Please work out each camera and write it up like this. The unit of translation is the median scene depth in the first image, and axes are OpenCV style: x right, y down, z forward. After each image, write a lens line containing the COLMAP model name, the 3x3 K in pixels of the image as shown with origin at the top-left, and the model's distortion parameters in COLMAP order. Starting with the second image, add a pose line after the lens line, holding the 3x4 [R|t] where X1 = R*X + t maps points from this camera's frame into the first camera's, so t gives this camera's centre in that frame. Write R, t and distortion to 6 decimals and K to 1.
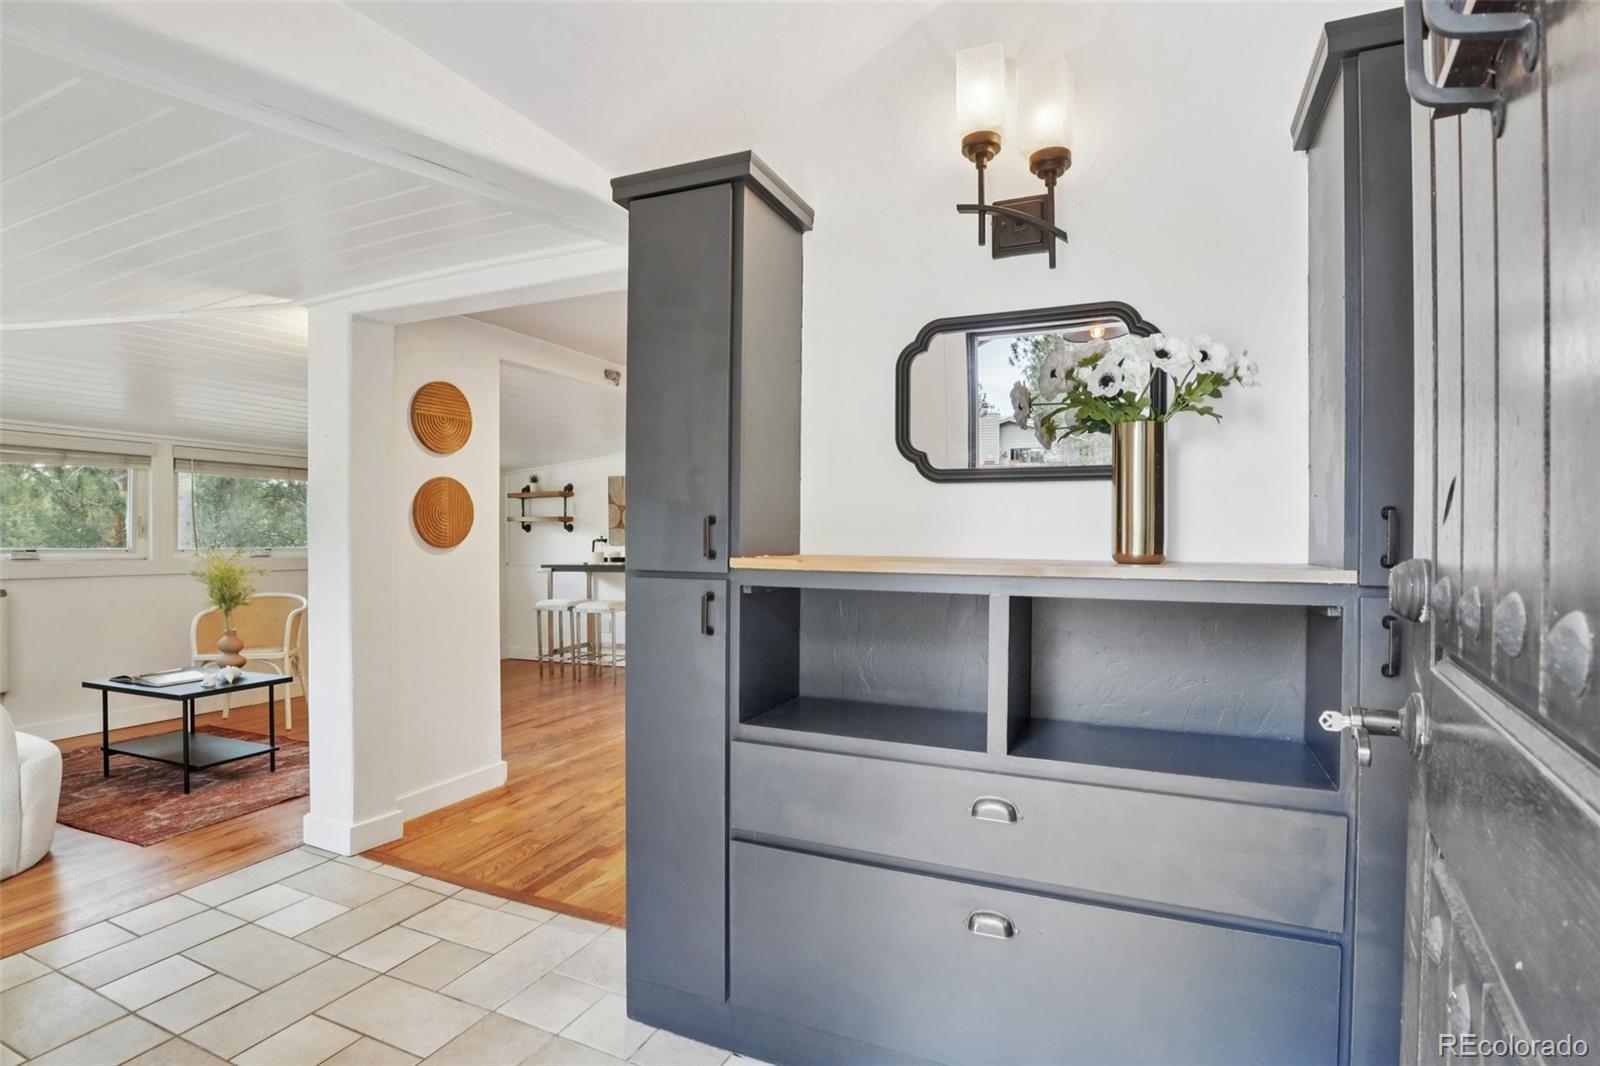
lens RADIAL K [[782.6, 0, 796.3], [0, 782.6, 540.3], [0, 0, 1]] dist [-0.044938, 0.008972]
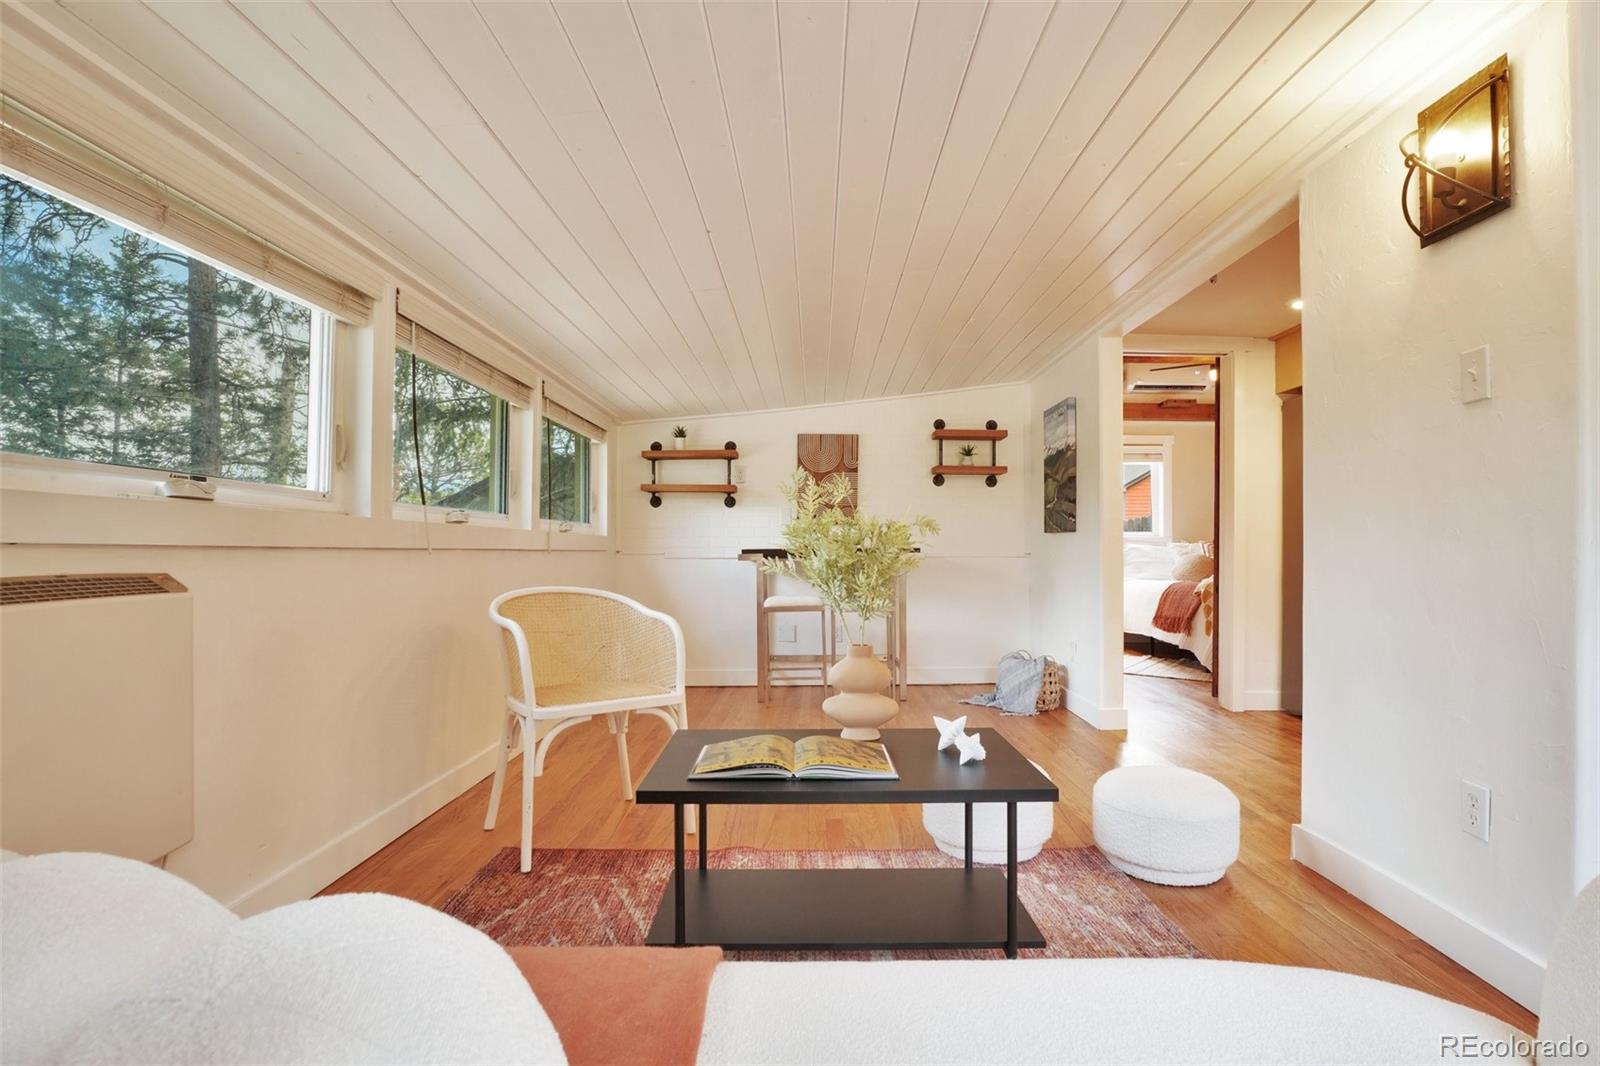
lens RADIAL K [[782.6, 0, 796.3], [0, 782.6, 540.3], [0, 0, 1]] dist [-0.044938, 0.008972]
pose [[0.920218, 0.006920, 0.391344, -1.197940], [-0.001218, 0.999889, -0.014816, 0.071674], [-0.391404, 0.013157, 0.920125, 0.689252]]
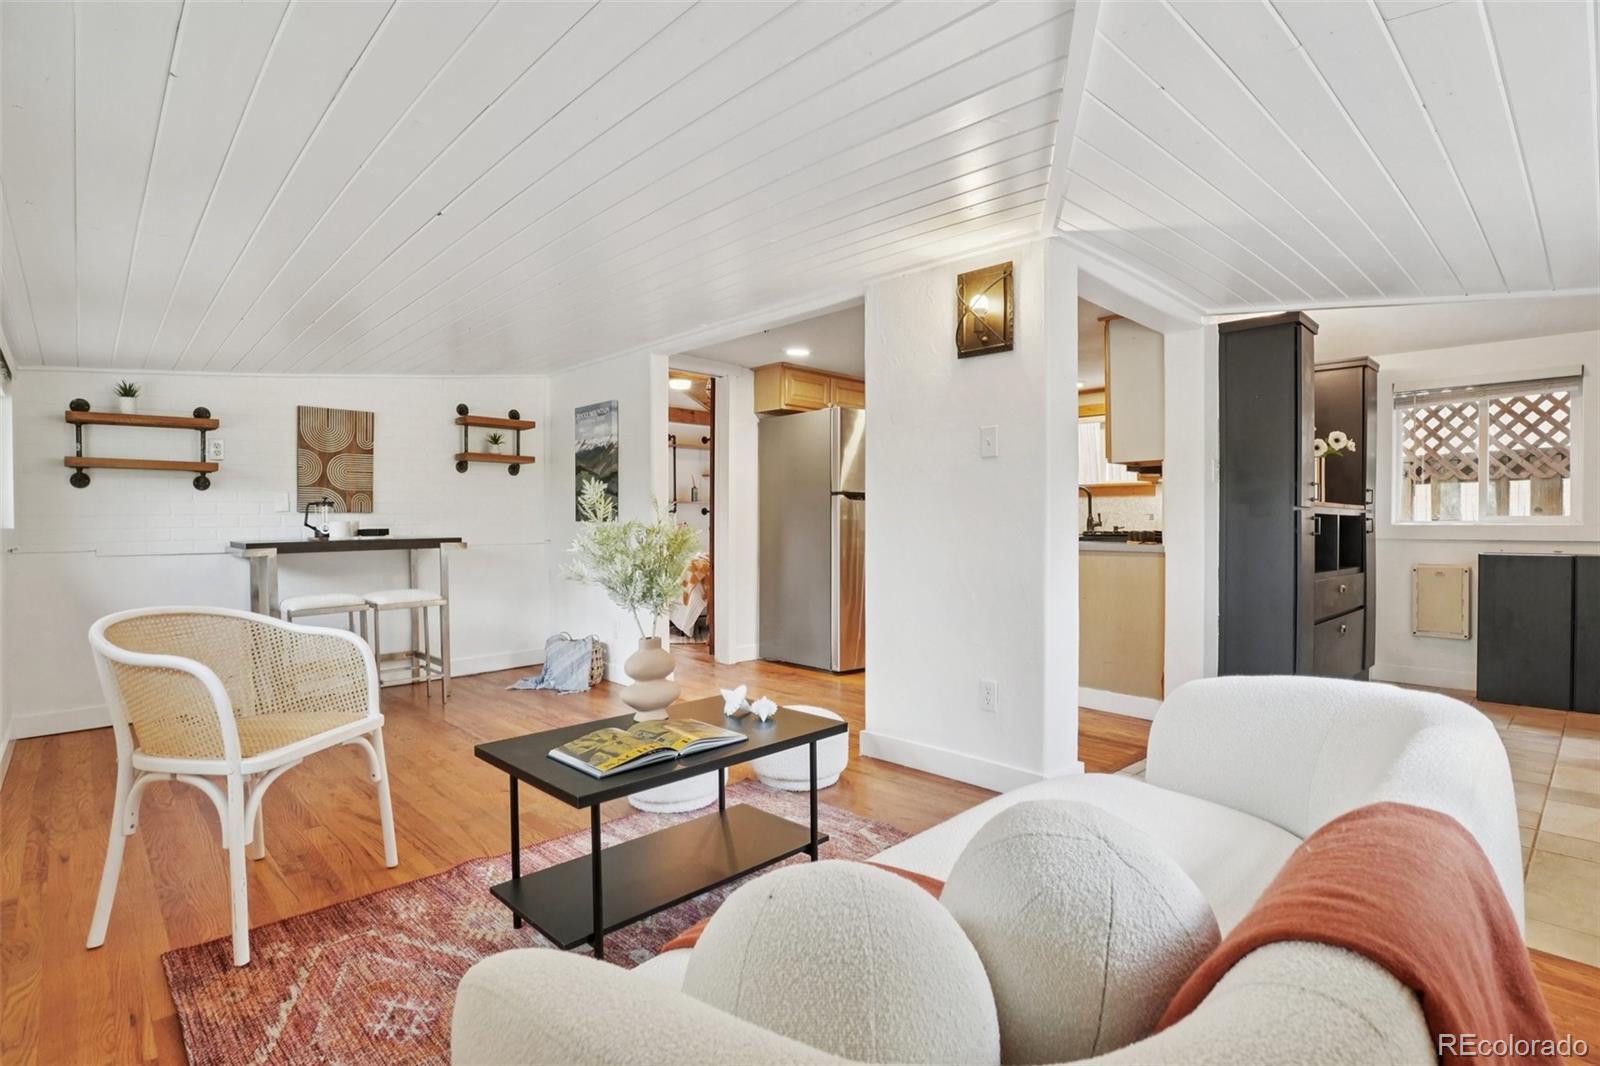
lens RADIAL K [[788.2, 0, 797.2], [0, 788.2, 527.1], [0, 0, 1]] dist [-0.045400, 0.009767]
pose [[0.378016, -0.006661, 0.925775, -1.510599], [0.009317, 0.999951, 0.003391, 0.044582], [-0.925752, 0.007344, 0.378059, 0.846949]]
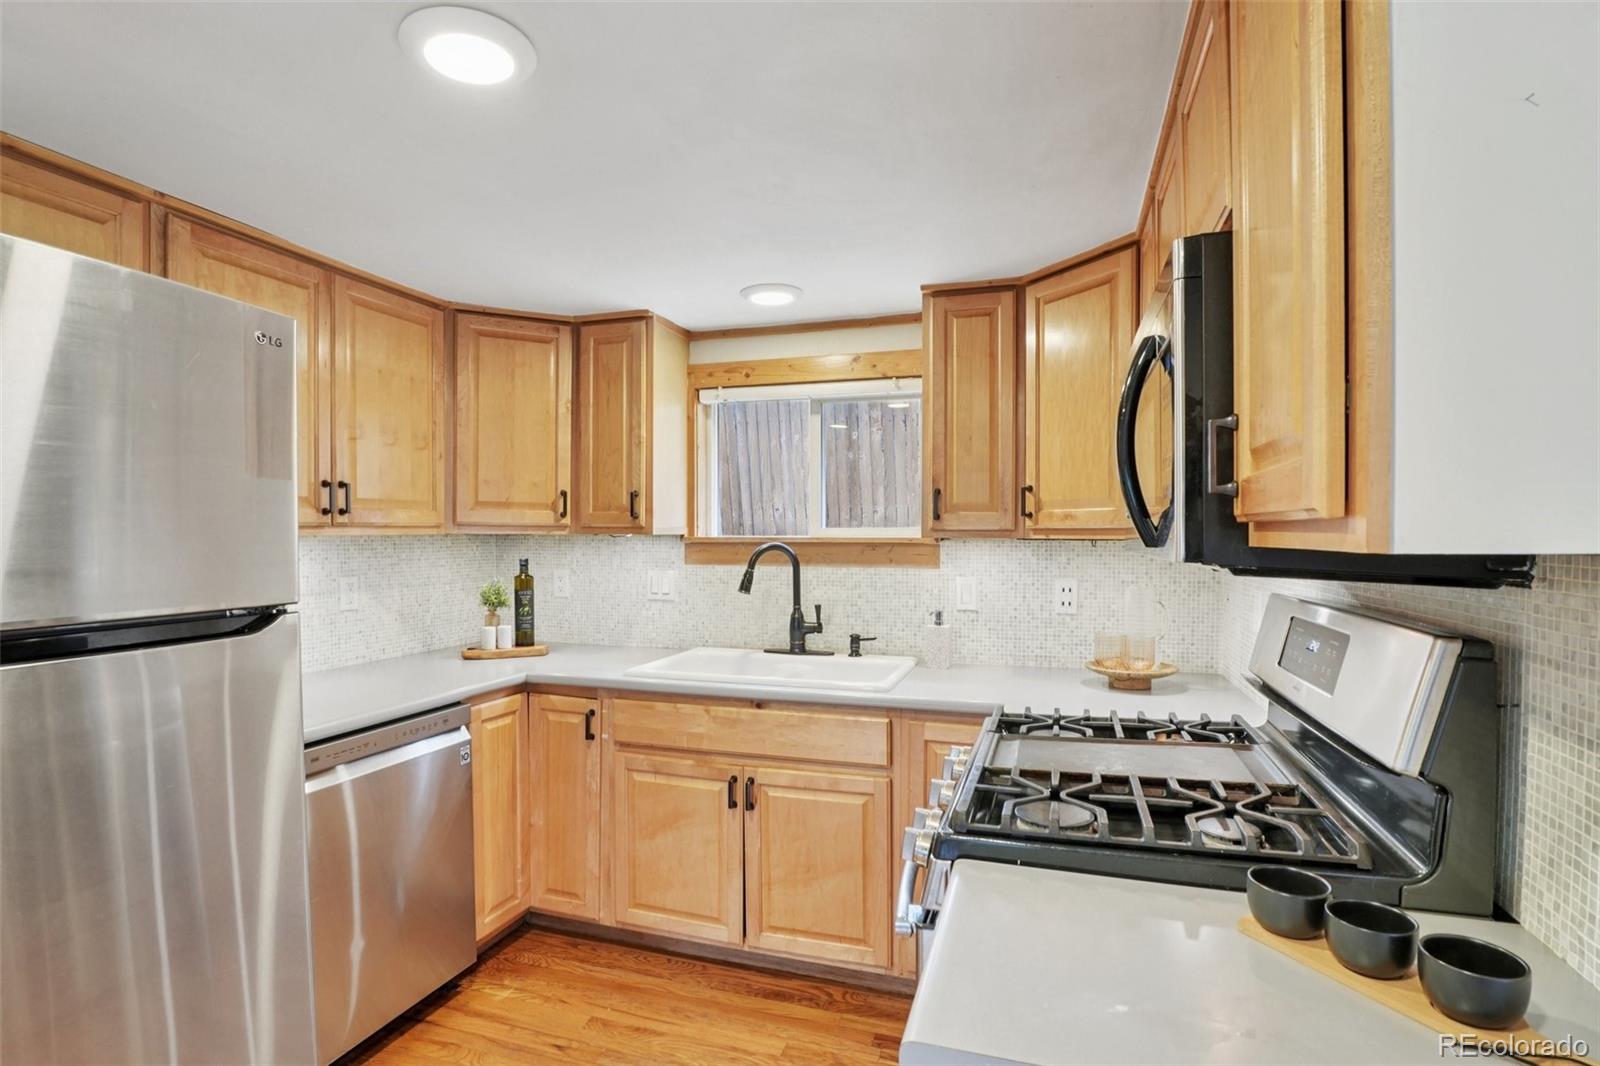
lens RADIAL K [[794.9, 0, 789.9], [0, 794.9, 556.6], [0, 0, 1]] dist [-0.047035, 0.011629]
pose [[-0.114231, -0.033777, 0.992880, -0.244198], [0.011283, 0.999313, 0.035294, -0.062868], [-0.993390, 0.015234, -0.113772, 1.021655]]
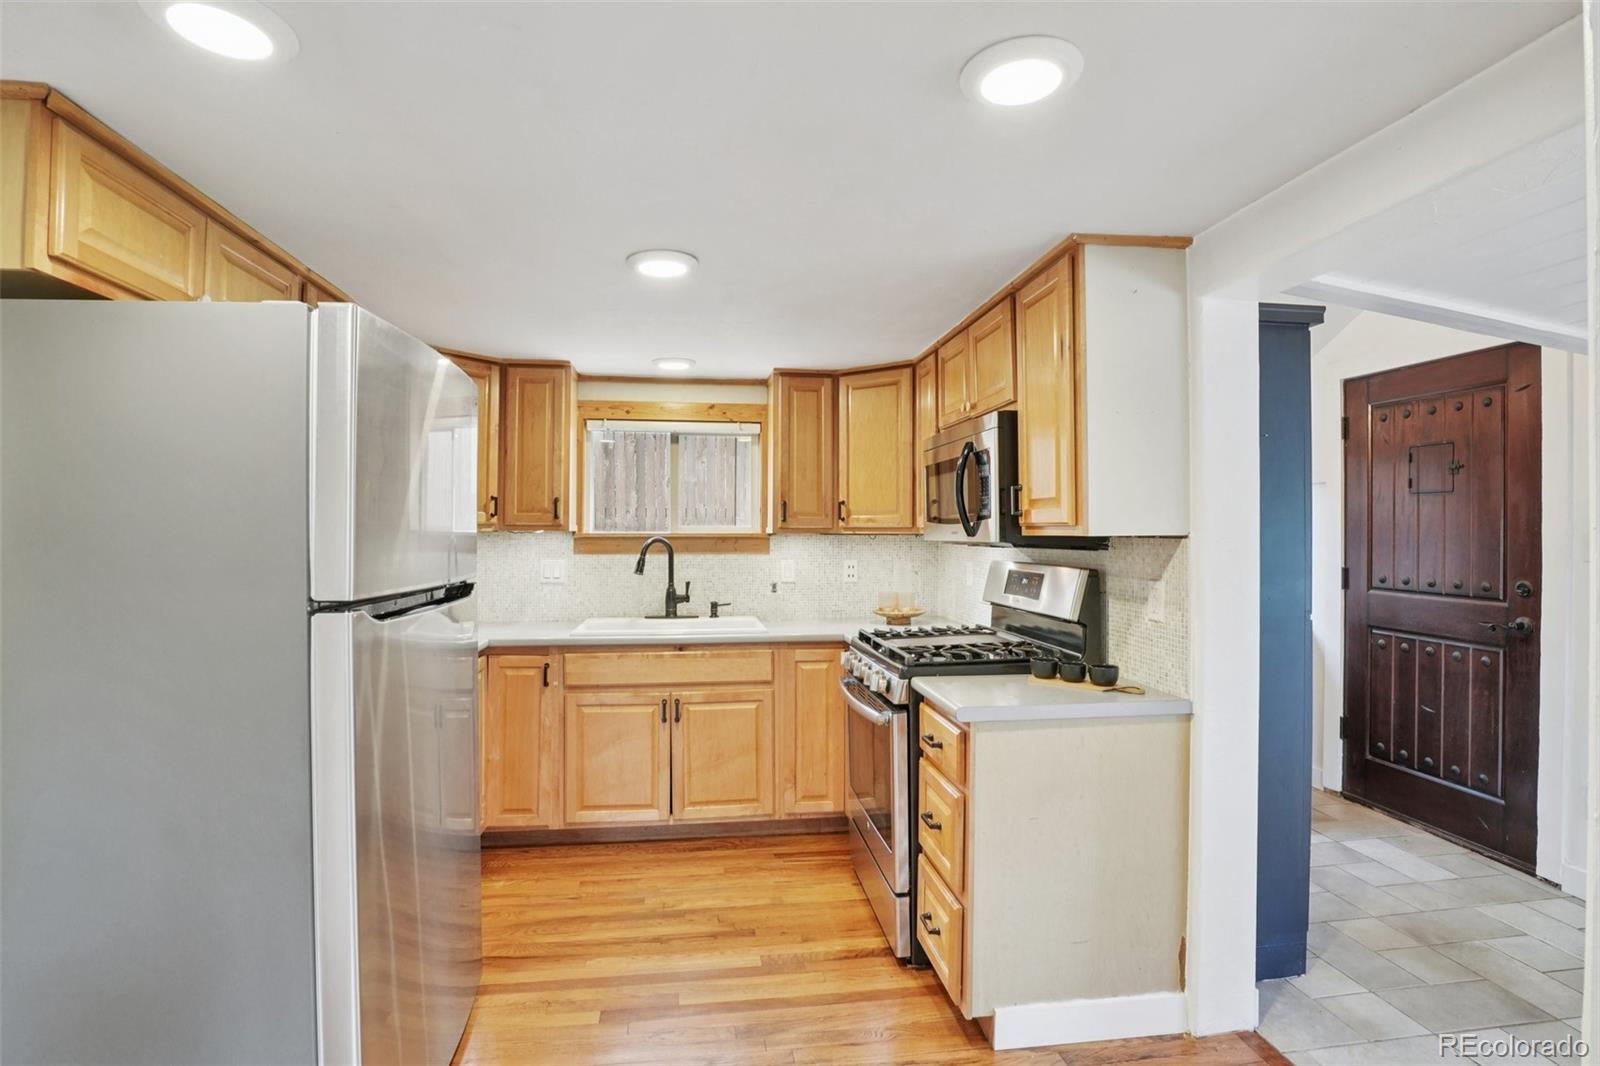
lens RADIAL K [[788.2, 0, 797.2], [0, 788.2, 527.1], [0, 0, 1]] dist [-0.045400, 0.009767]
pose [[-0.538651, -0.001041, 0.842528, -0.491952], [0.007057, 0.999959, 0.005747, -0.068081], [-0.842499, 0.009041, -0.538622, 1.408509]]
